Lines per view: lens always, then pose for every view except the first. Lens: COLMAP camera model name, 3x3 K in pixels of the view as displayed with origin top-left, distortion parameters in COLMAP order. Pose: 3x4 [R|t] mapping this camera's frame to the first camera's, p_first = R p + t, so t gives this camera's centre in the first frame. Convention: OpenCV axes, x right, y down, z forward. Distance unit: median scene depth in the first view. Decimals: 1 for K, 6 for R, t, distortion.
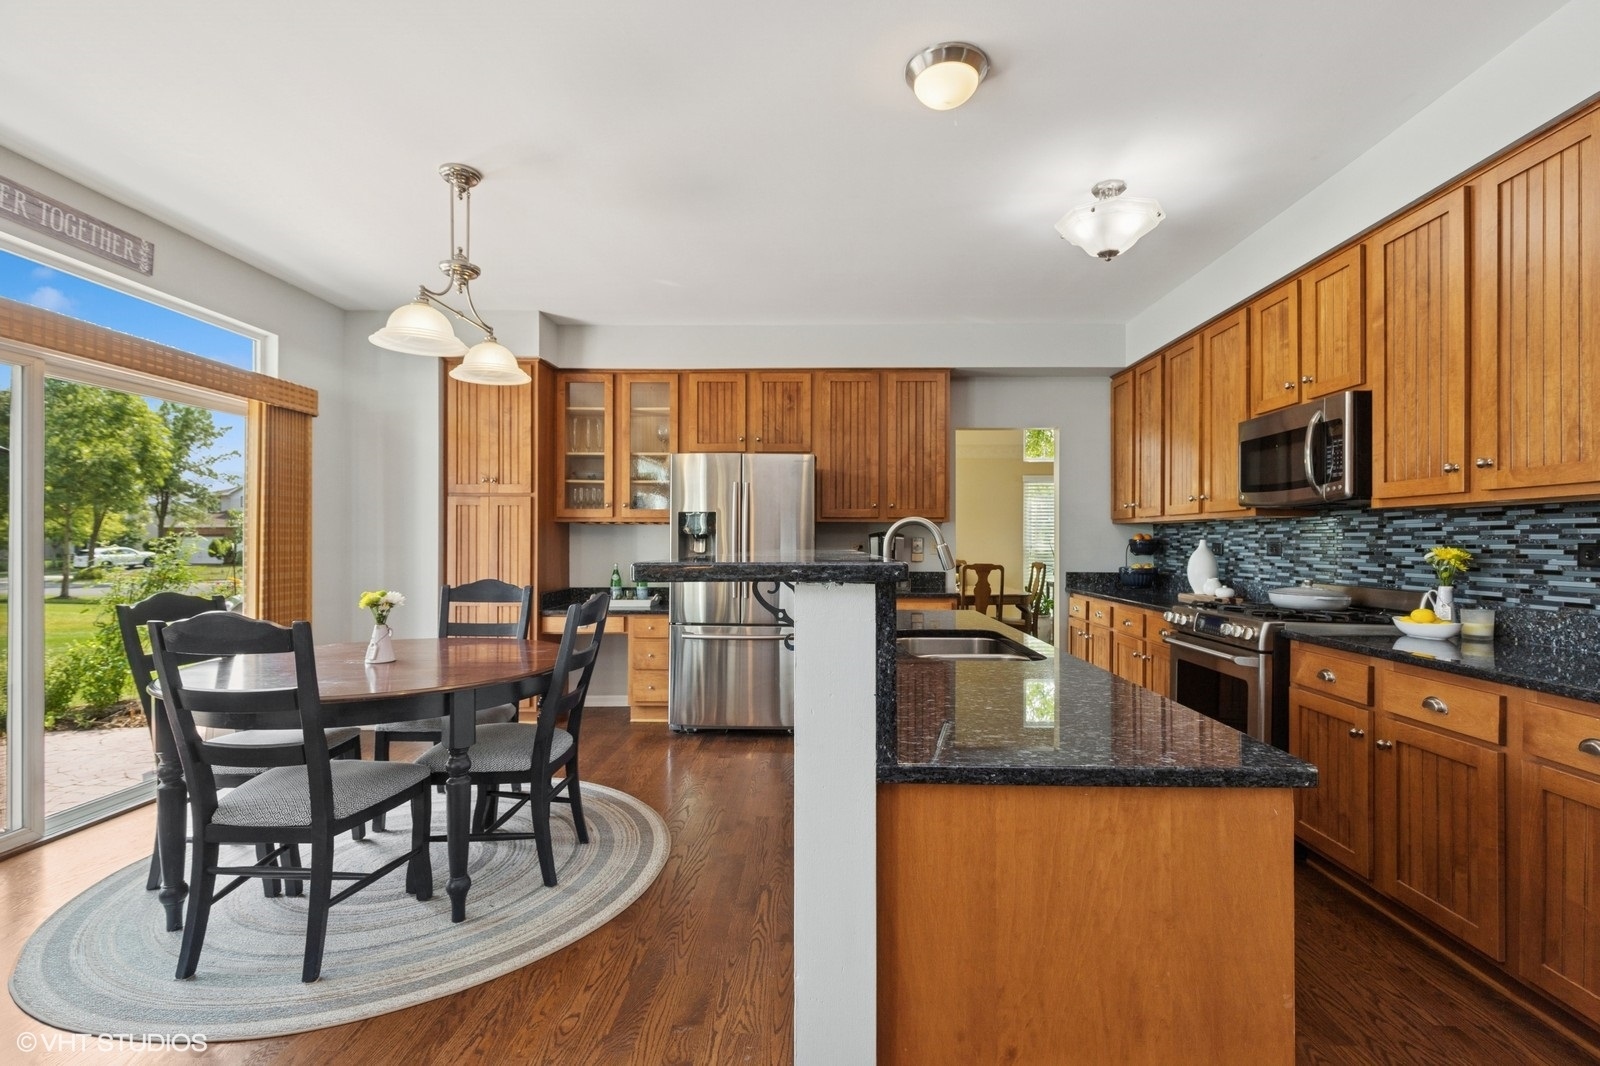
lens RADIAL K [[730.8, 0, 812.5], [0, 730.8, 544.5], [0, 0, 1]] dist [-0.000818, -0.000010]
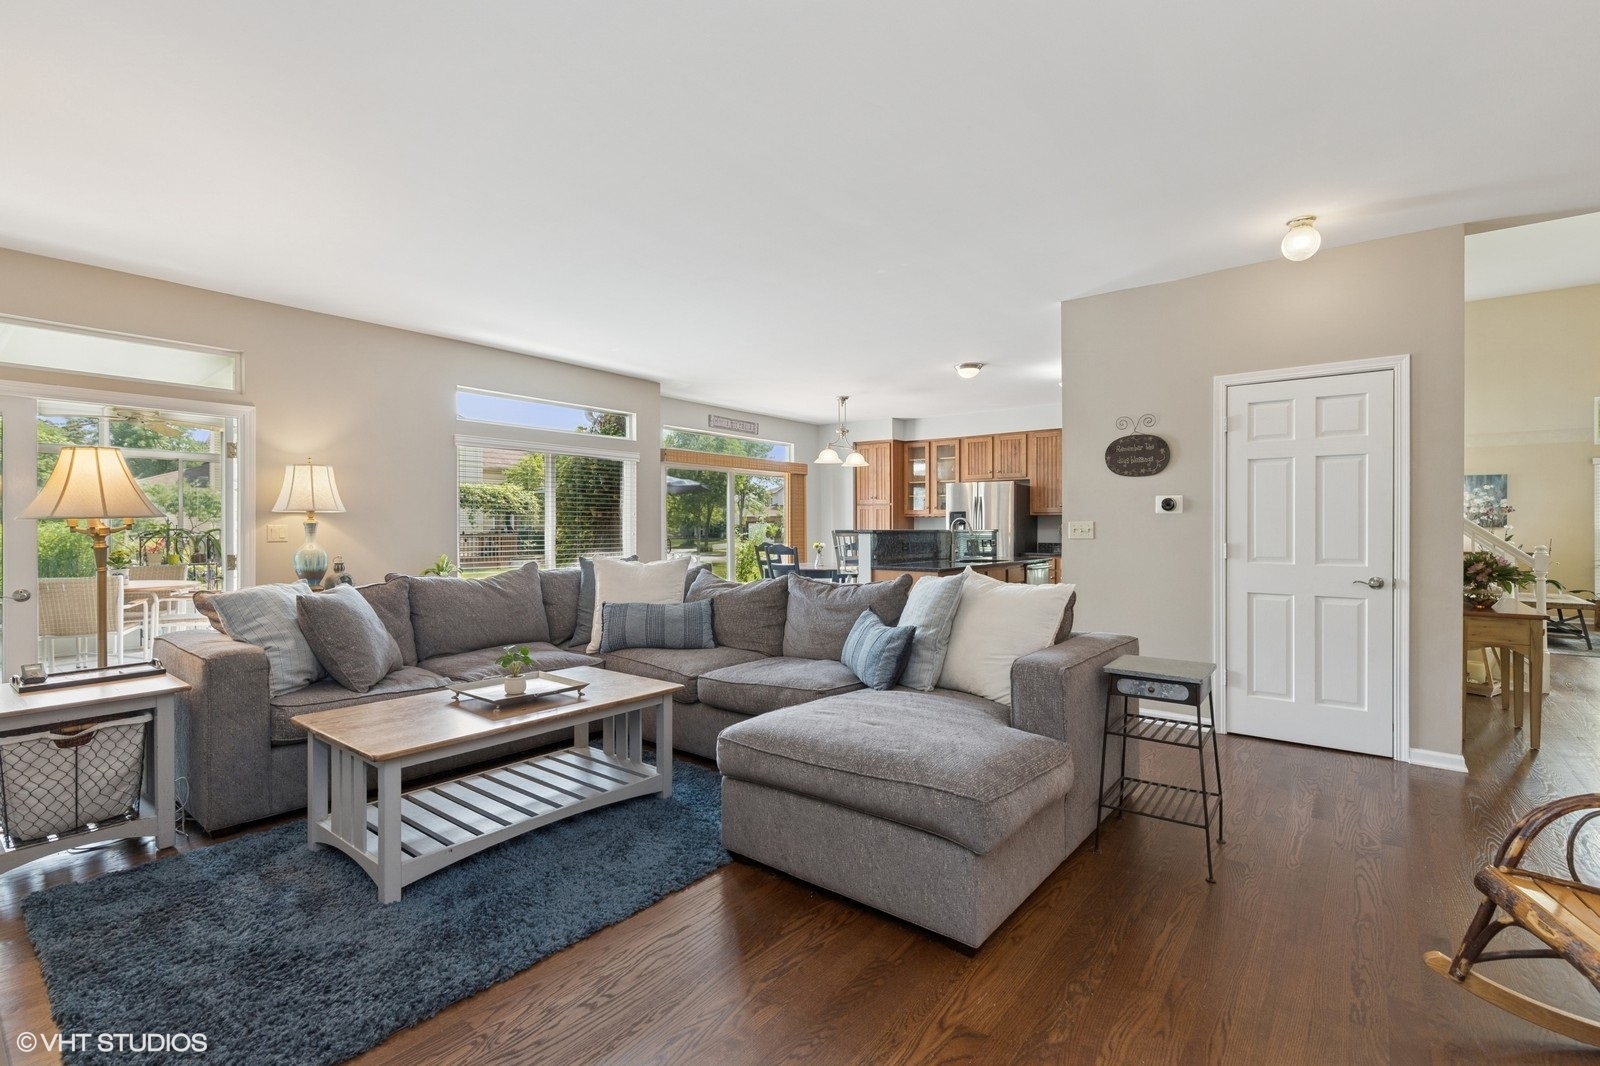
lens RADIAL K [[730.8, 0, 812.5], [0, 730.8, 544.5], [0, 0, 1]] dist [-0.000818, -0.000010]
pose [[0.811852, 0.011083, -0.583758, 0.674910], [0.002778, 0.999735, 0.022843, 0.000267], [0.583857, -0.020167, 0.811606, -0.862243]]
